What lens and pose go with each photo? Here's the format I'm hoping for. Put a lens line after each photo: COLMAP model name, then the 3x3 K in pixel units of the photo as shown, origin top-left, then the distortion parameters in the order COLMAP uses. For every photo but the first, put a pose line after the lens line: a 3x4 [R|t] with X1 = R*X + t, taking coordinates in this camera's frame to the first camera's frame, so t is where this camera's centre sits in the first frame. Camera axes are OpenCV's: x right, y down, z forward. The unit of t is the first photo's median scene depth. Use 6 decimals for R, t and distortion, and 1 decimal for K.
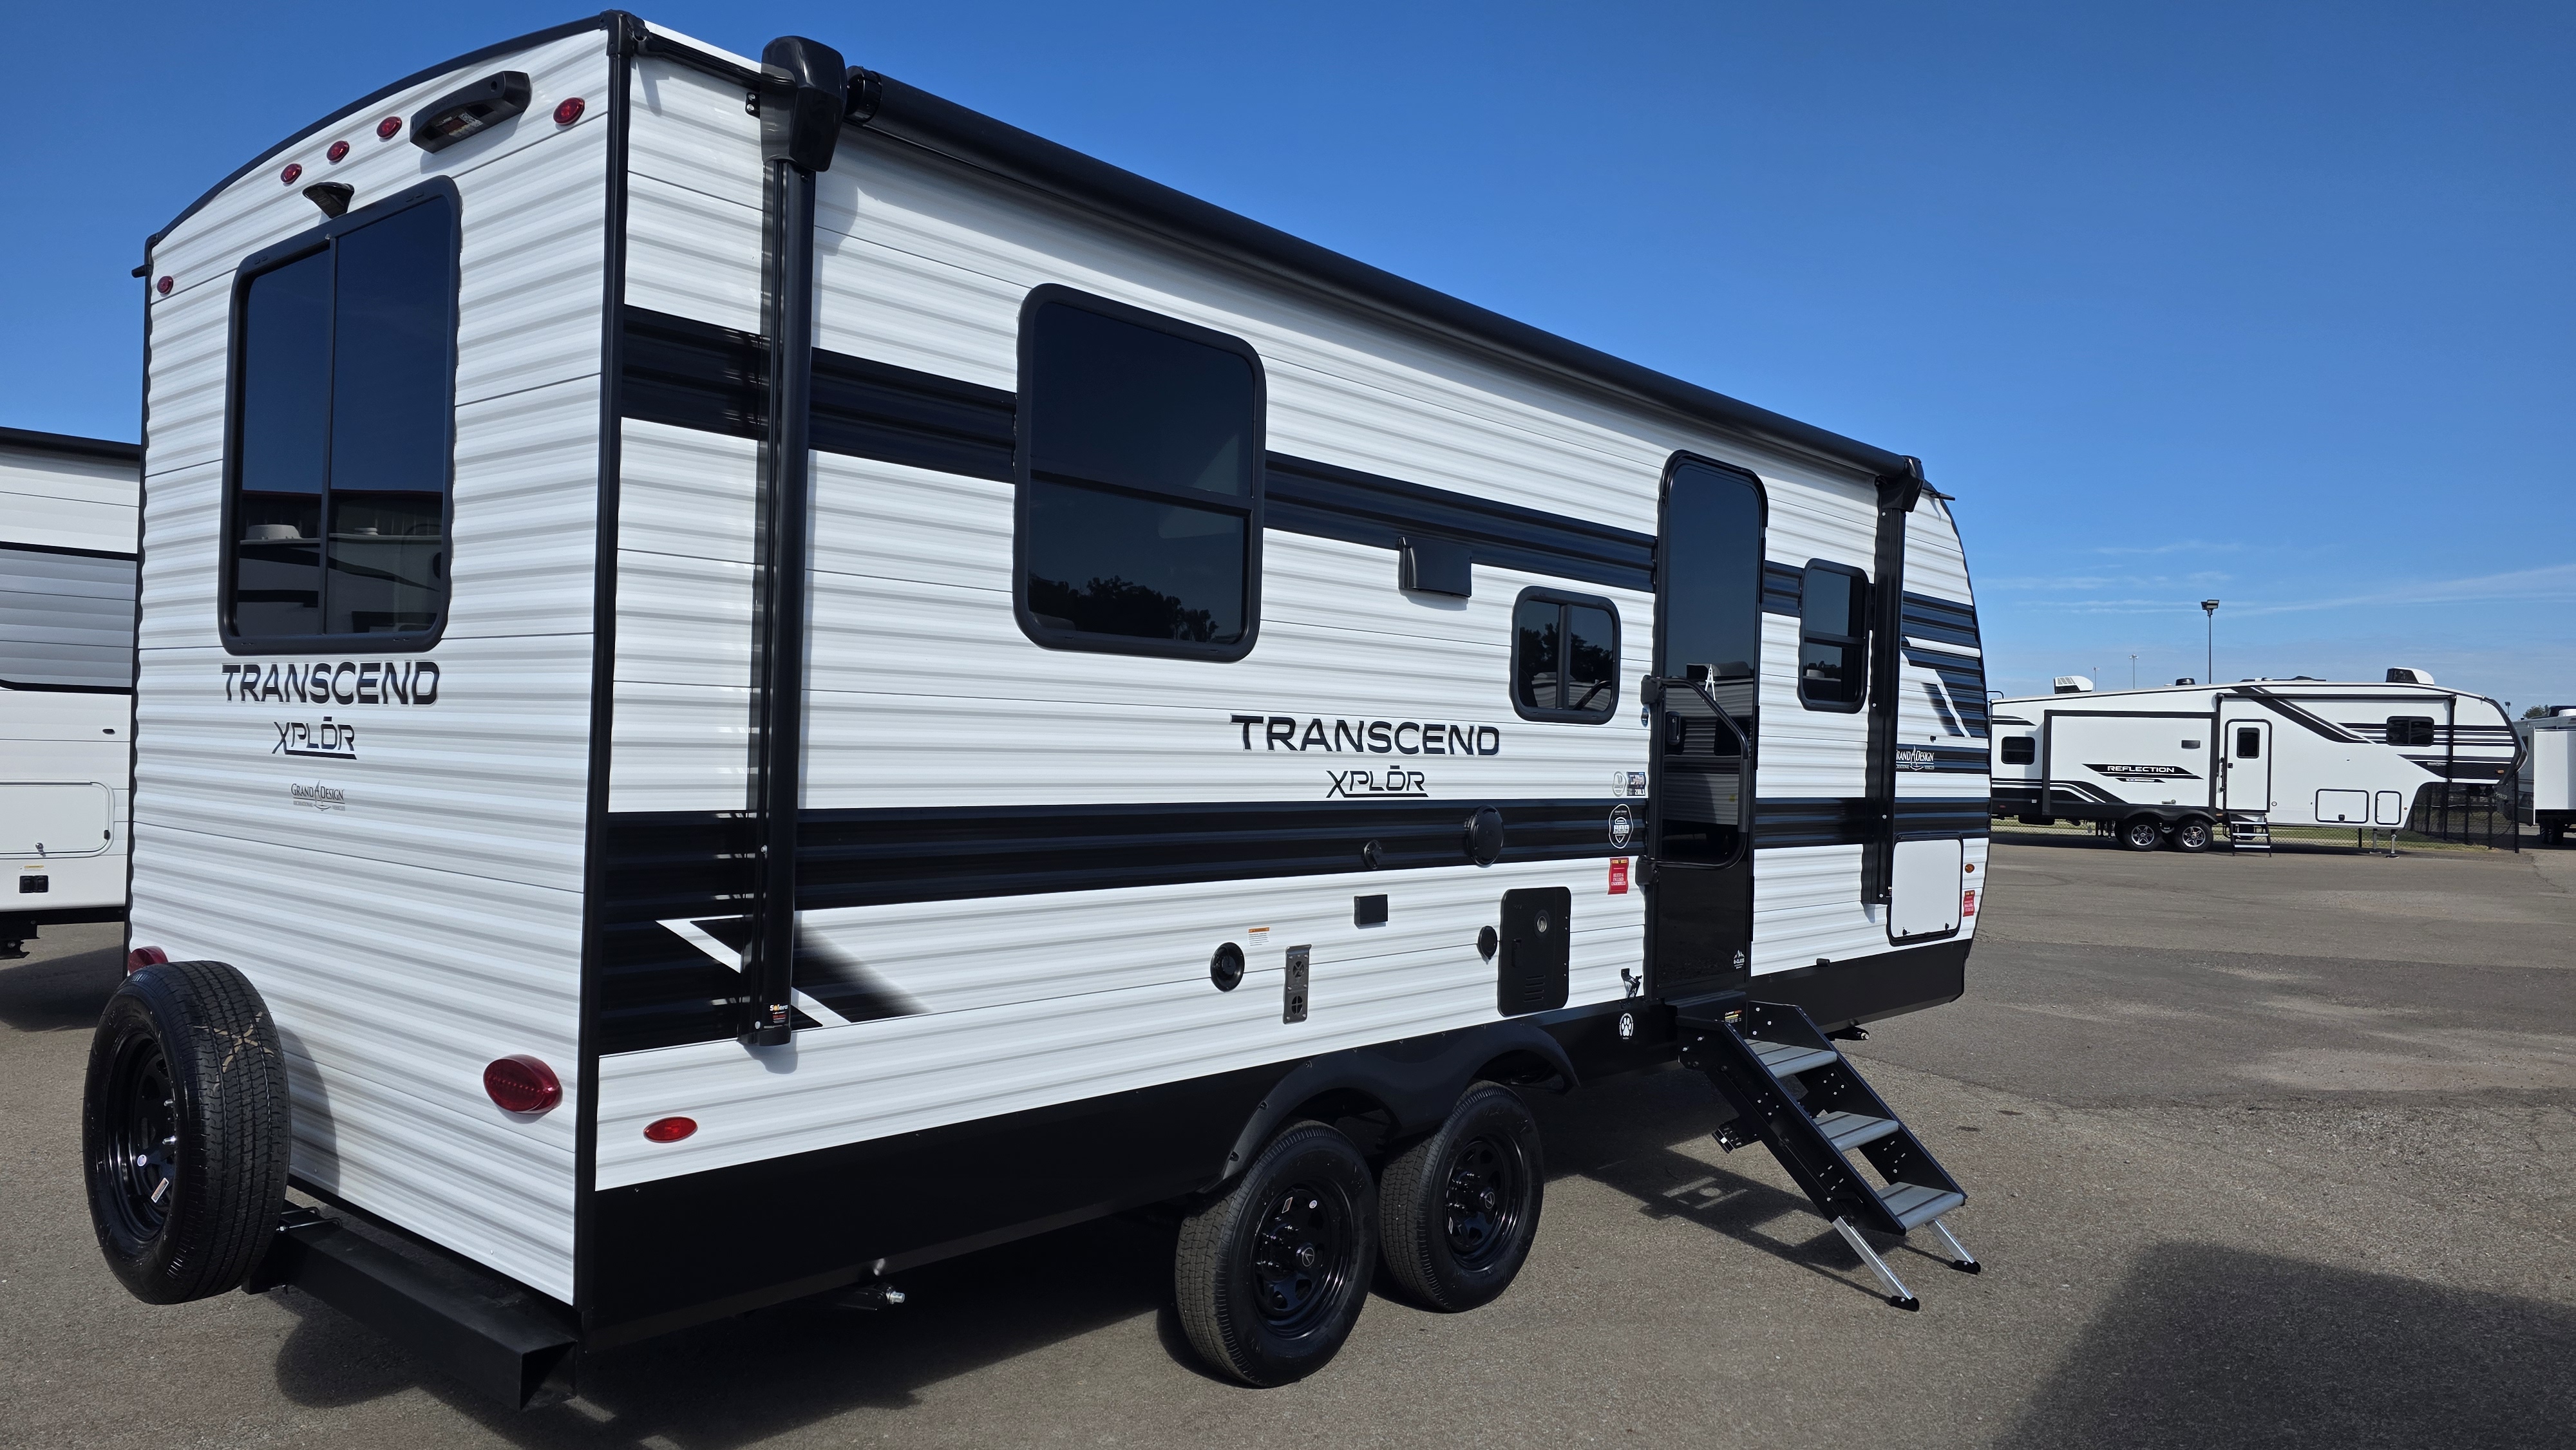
lens RADIAL K [[1781.8, 0, 1288.0], [0, 1781.8, 725.0], [0, 0, 1]] dist [-0.000674, -0.002864]
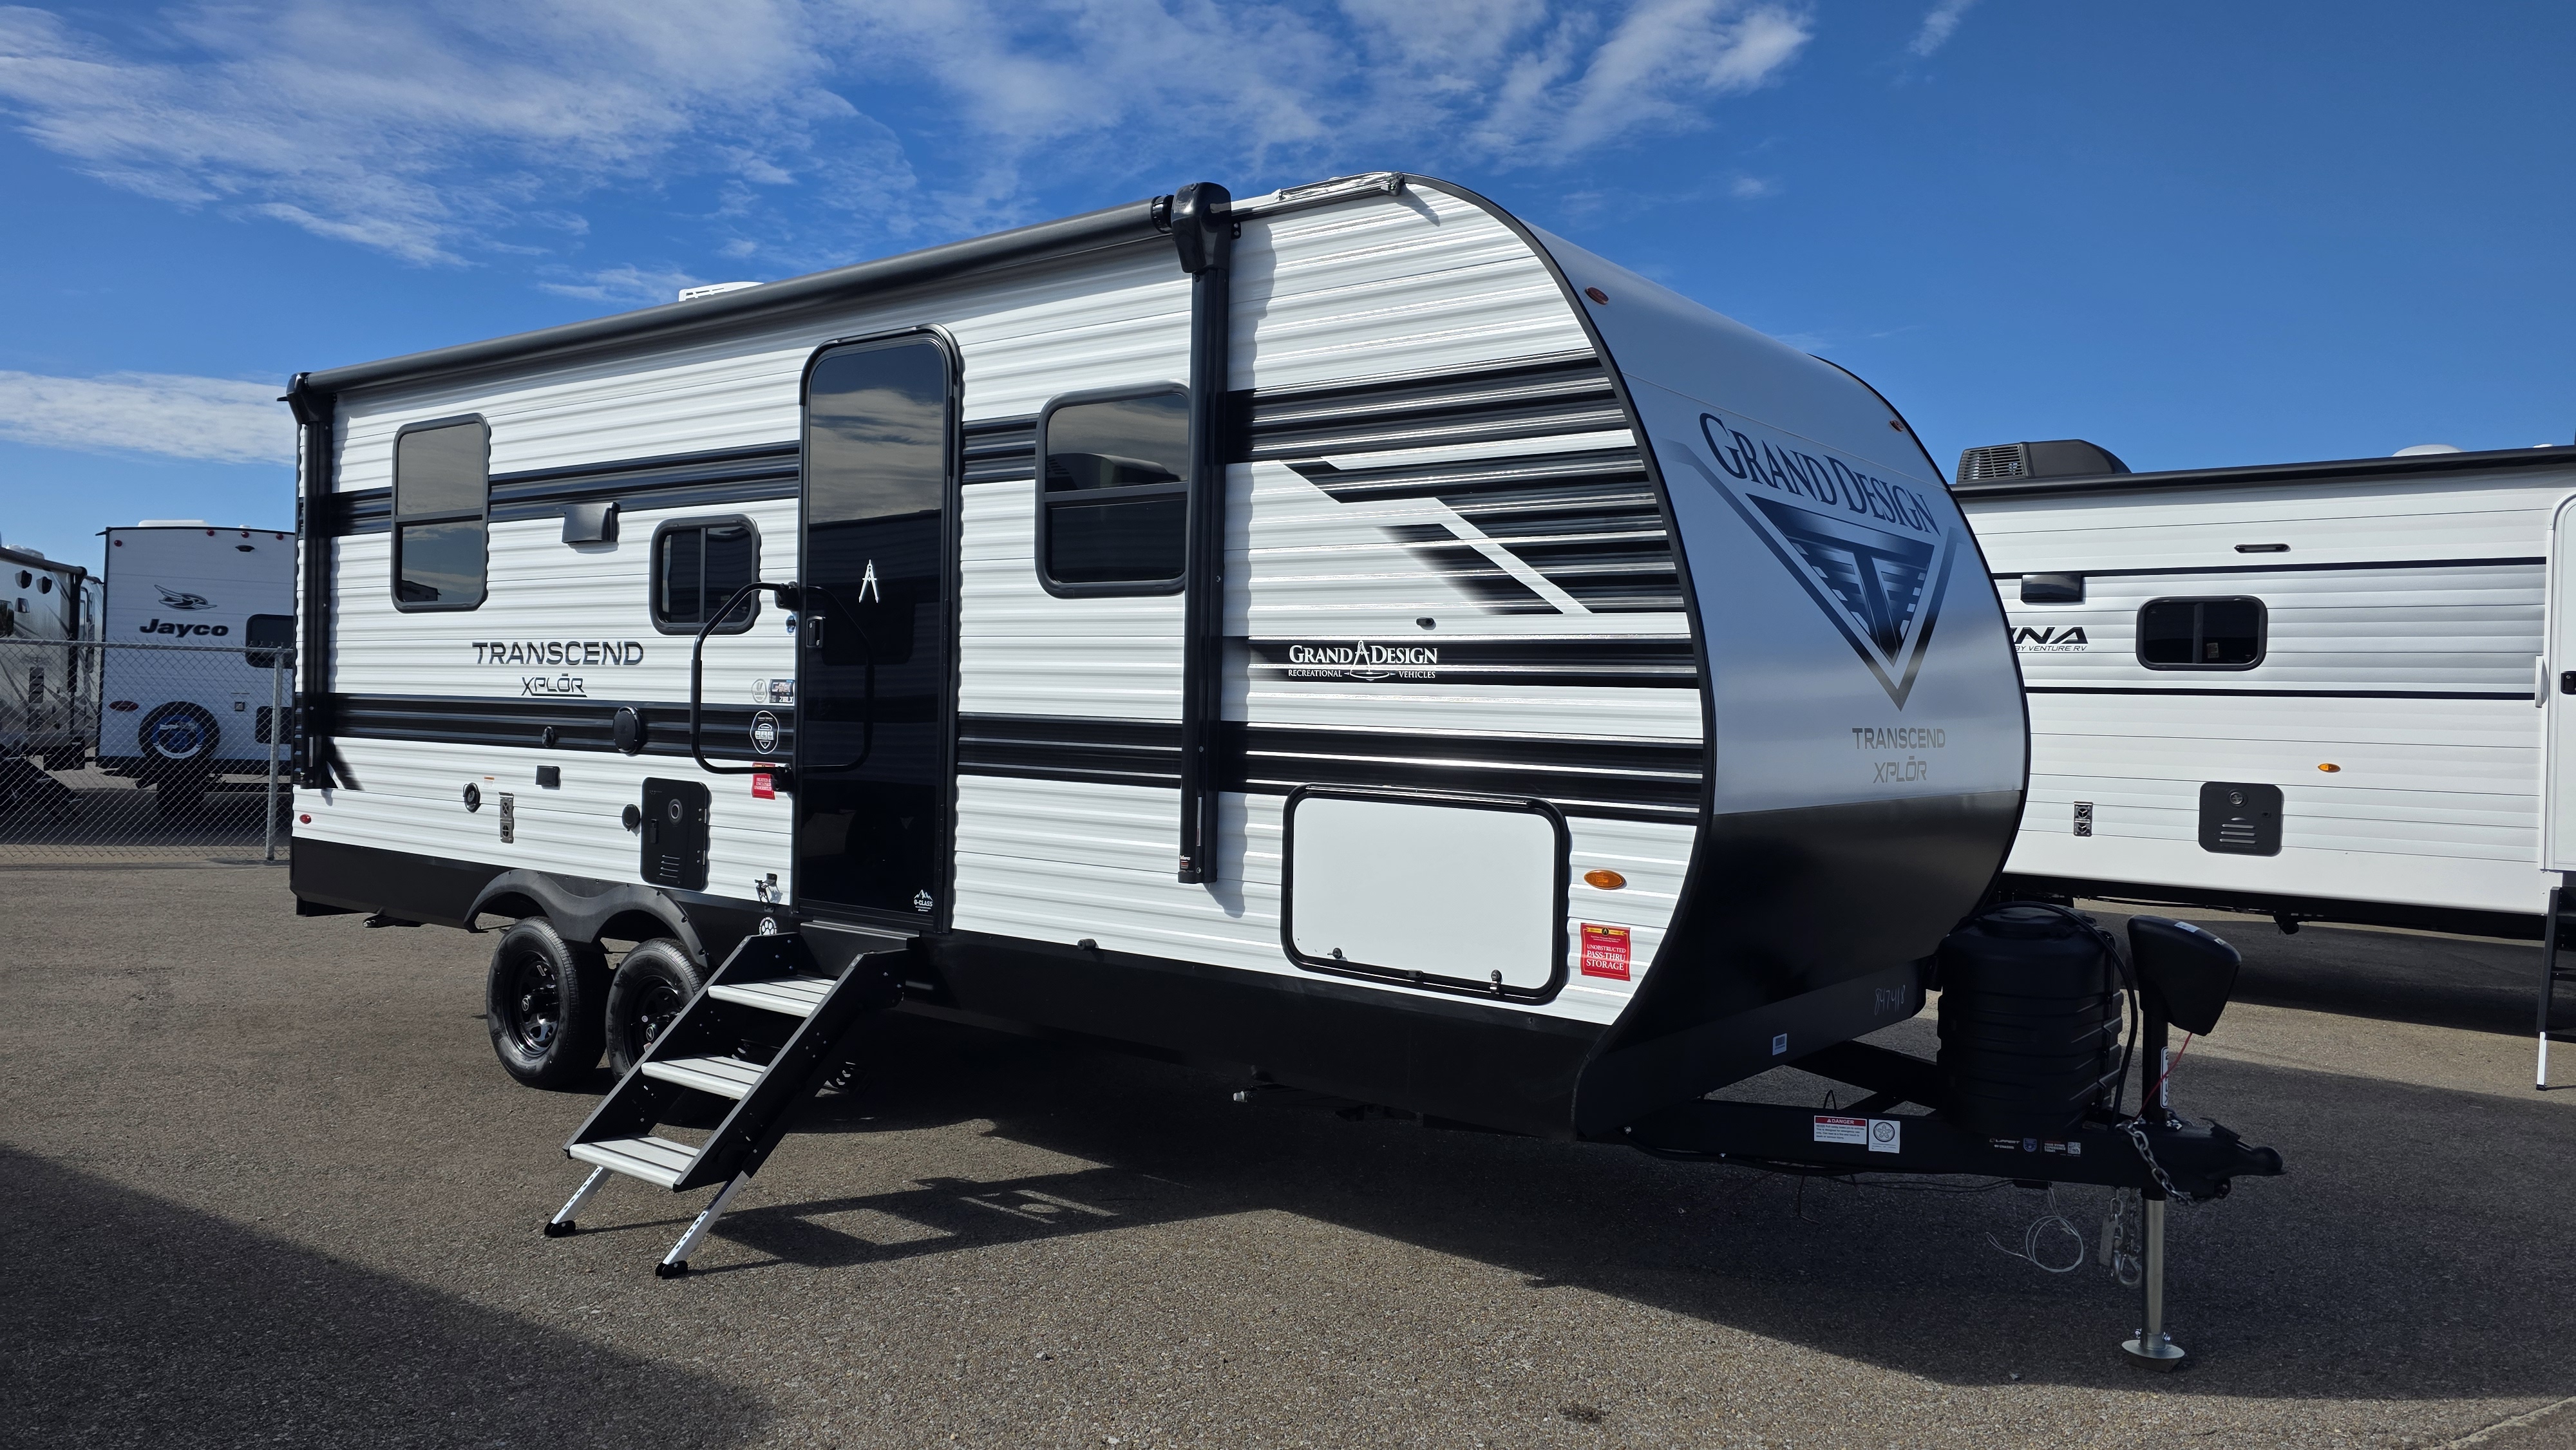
lens RADIAL K [[1781.8, 0, 1288.0], [0, 1781.8, 725.0], [0, 0, 1]] dist [-0.000674, -0.002864]
pose [[0.057467, -0.017668, -0.998191, 1.353671], [-0.013235, 0.999742, -0.018457, 0.074403], [0.998260, 0.014272, 0.057218, 1.369737]]
